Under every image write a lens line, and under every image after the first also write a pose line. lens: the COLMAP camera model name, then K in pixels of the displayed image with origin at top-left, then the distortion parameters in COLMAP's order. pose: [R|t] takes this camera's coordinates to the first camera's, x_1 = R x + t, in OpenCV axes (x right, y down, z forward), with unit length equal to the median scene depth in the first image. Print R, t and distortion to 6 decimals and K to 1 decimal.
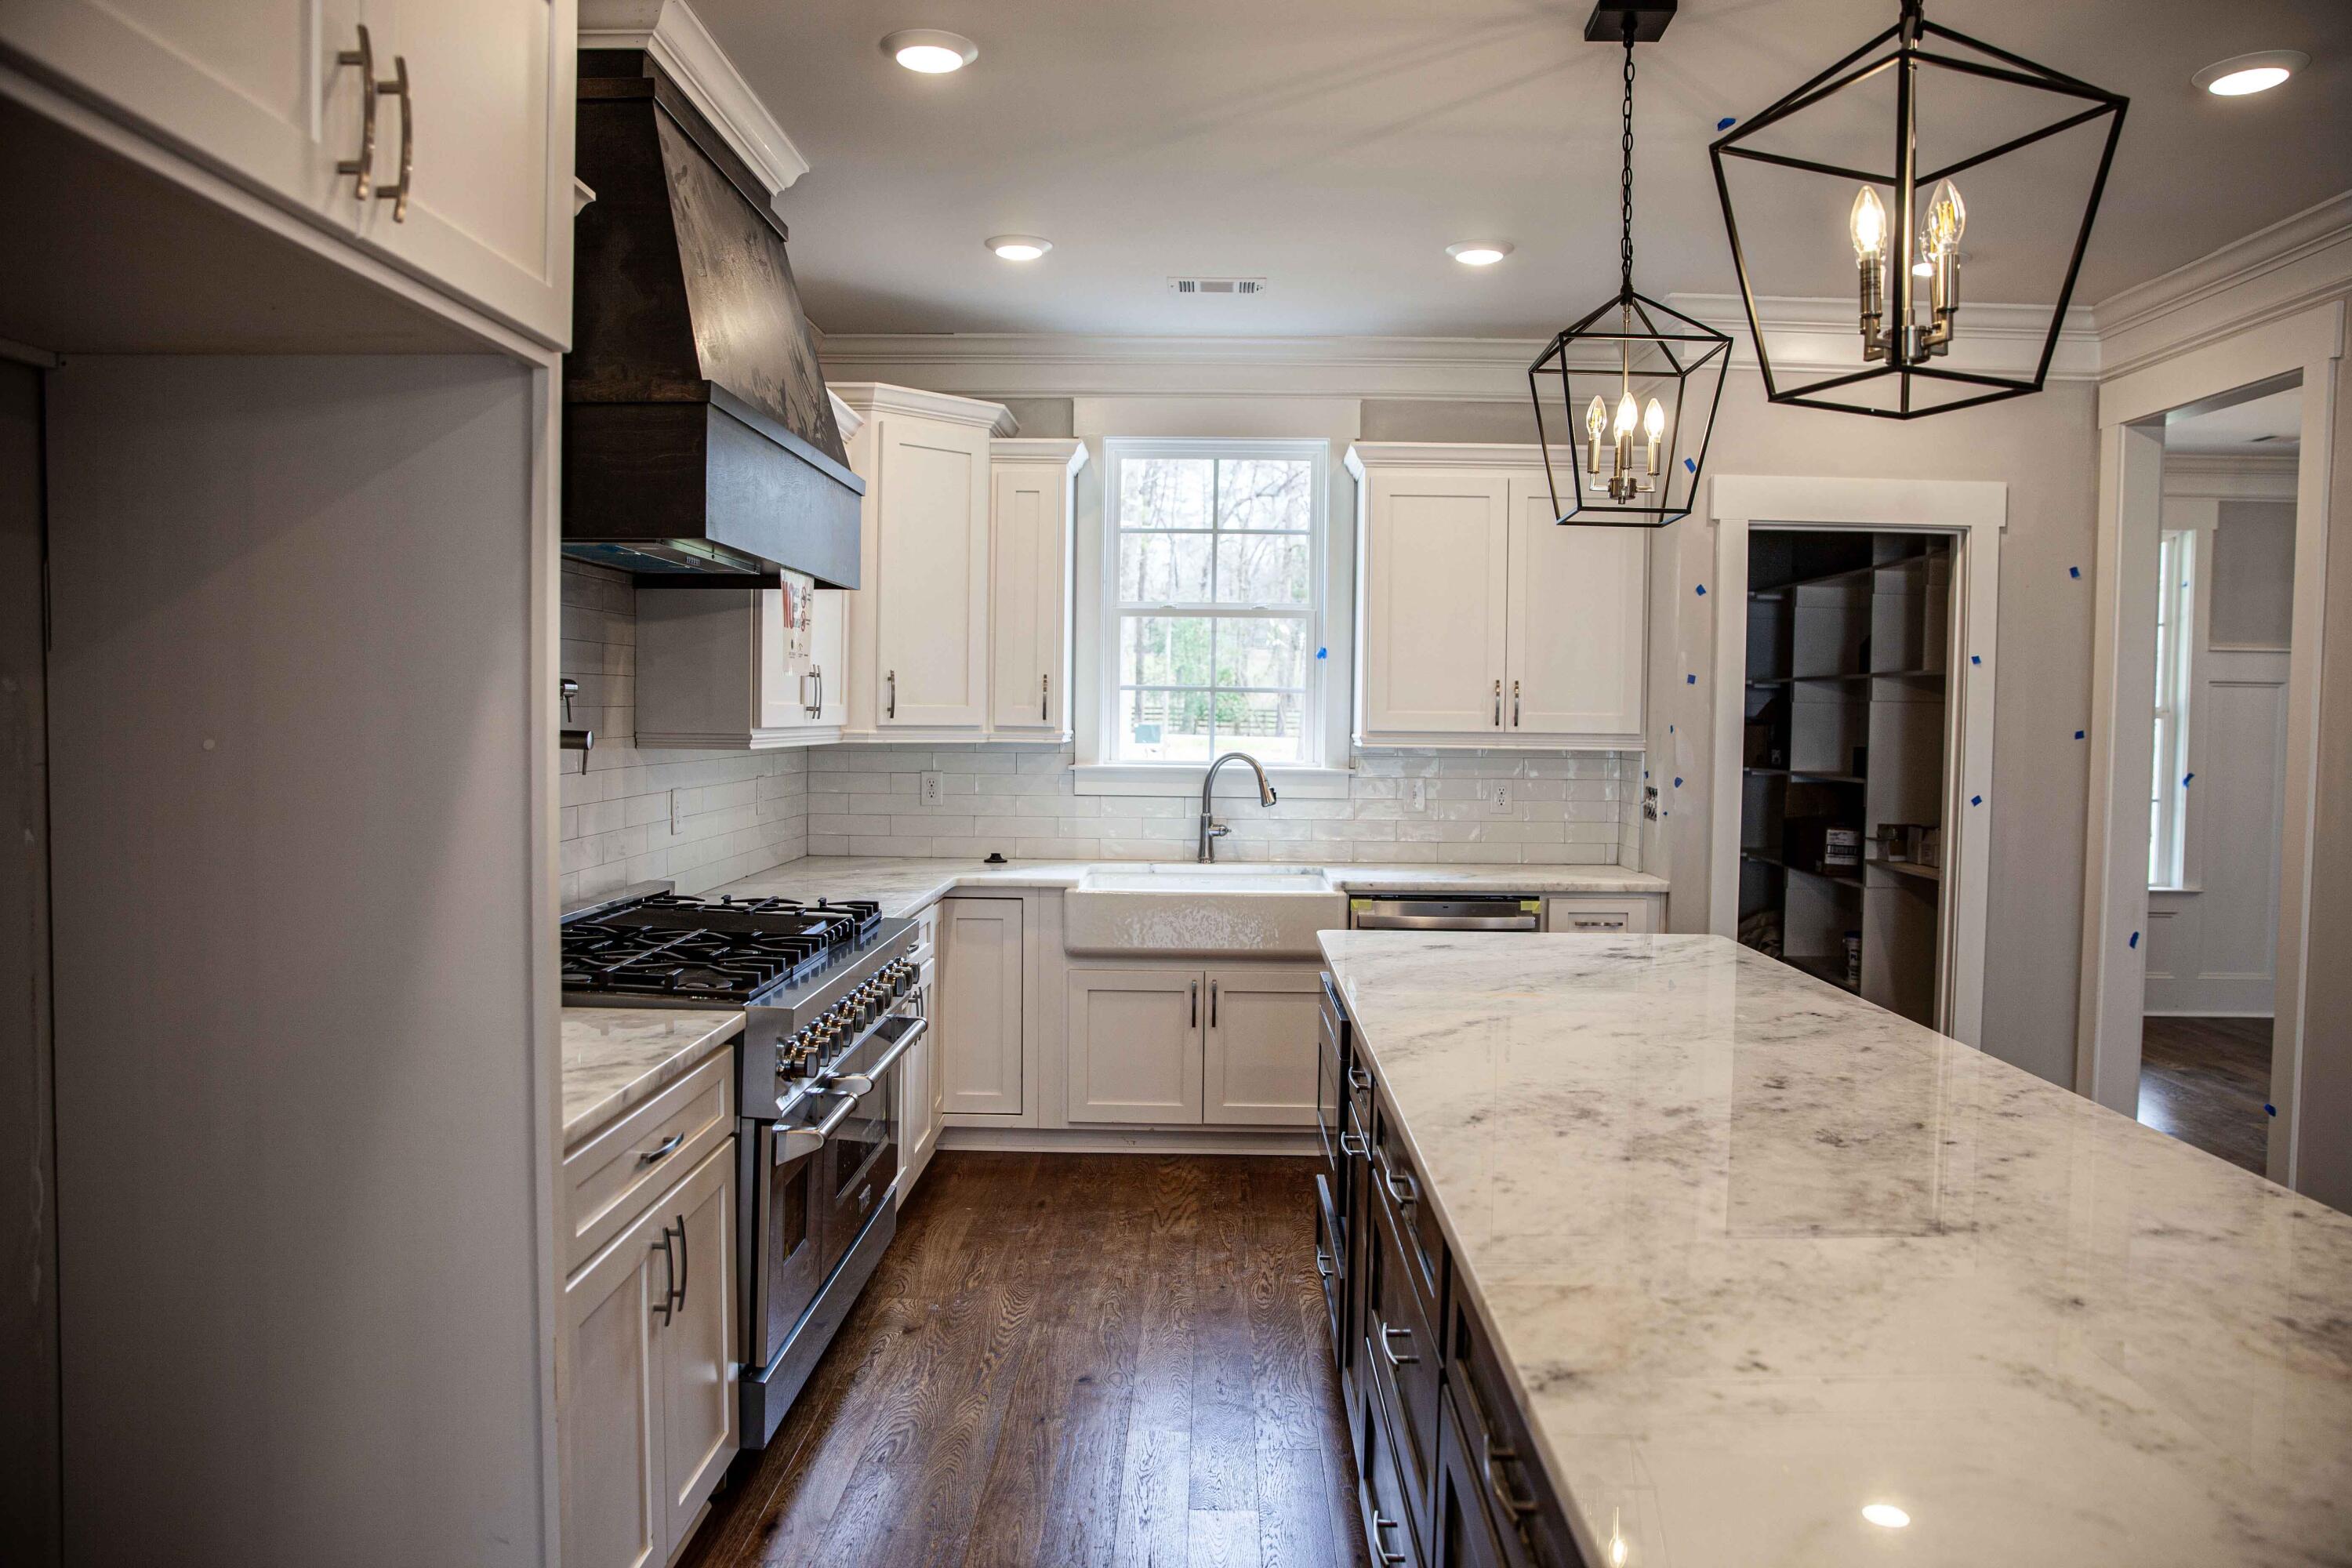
lens RADIAL K [[1611.4, 0, 1176.0], [0, 1611.4, 784.0], [0, 0, 1]] dist [-0.092488, 0.046181]
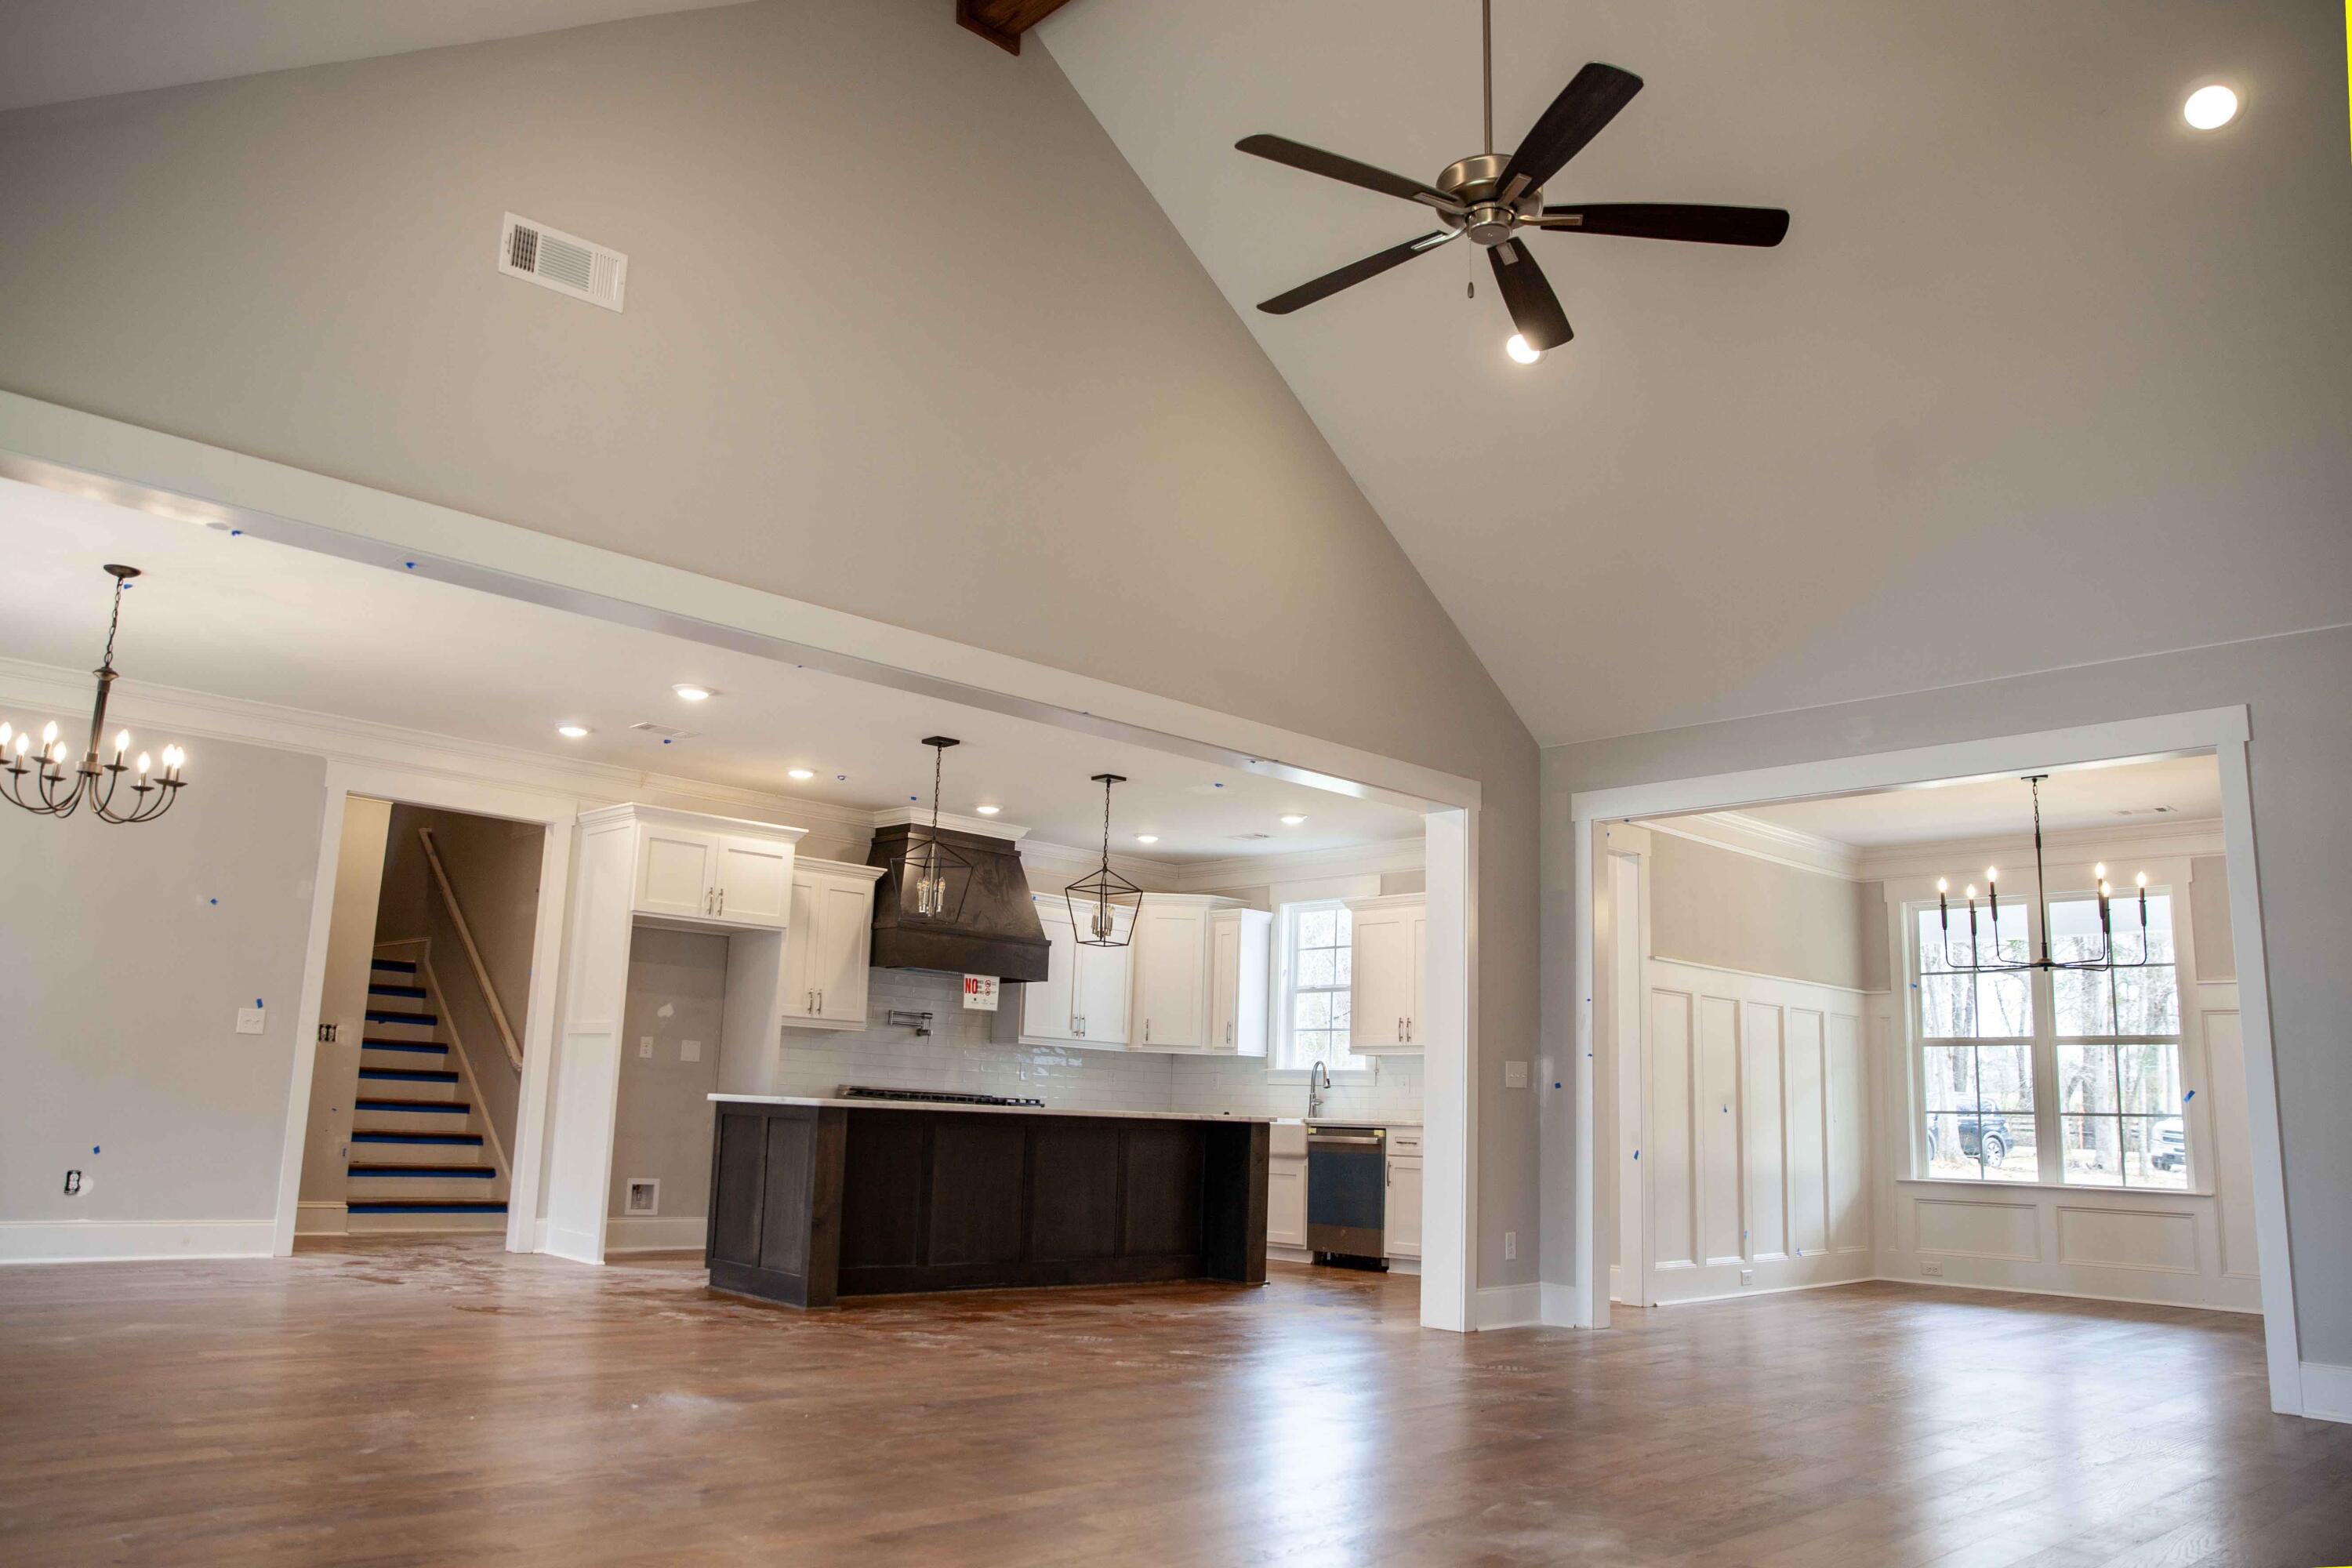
lens RADIAL K [[1611.4, 0, 1176.0], [0, 1611.4, 784.0], [0, 0, 1]] dist [-0.092488, 0.046181]
pose [[0.702961, -0.128118, -0.699594, 1.304015], [-0.060940, 0.969174, -0.238721, 0.128592], [0.708613, 0.210445, 0.673484, -0.494895]]
